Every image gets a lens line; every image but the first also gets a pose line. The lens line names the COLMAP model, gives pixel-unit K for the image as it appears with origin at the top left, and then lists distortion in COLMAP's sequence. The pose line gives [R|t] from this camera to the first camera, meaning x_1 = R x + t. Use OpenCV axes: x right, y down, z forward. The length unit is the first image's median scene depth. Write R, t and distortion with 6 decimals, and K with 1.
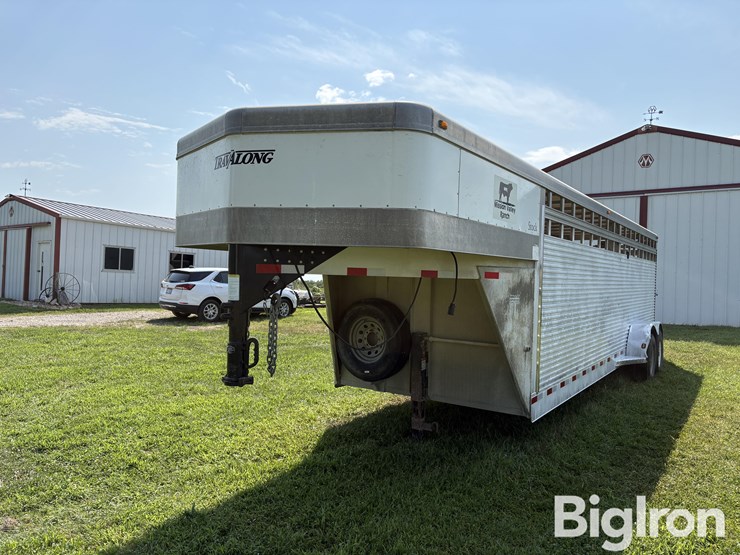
lens RADIAL K [[542.9, 0, 370.0], [0, 542.9, 253.0], [0, 0, 1]] dist [-0.074856, -0.000354]
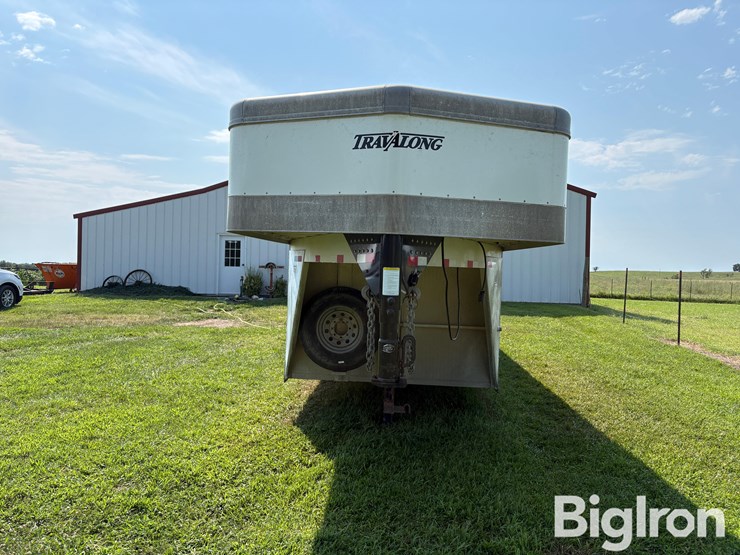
lens RADIAL K [[542.9, 0, 370.0], [0, 542.9, 253.0], [0, 0, 1]] dist [-0.074856, -0.000354]
pose [[0.881644, 0.002738, 0.471907, -0.674978], [-0.018767, 0.999396, 0.029264, -0.010767], [-0.471541, -0.034657, 0.881163, 0.195433]]
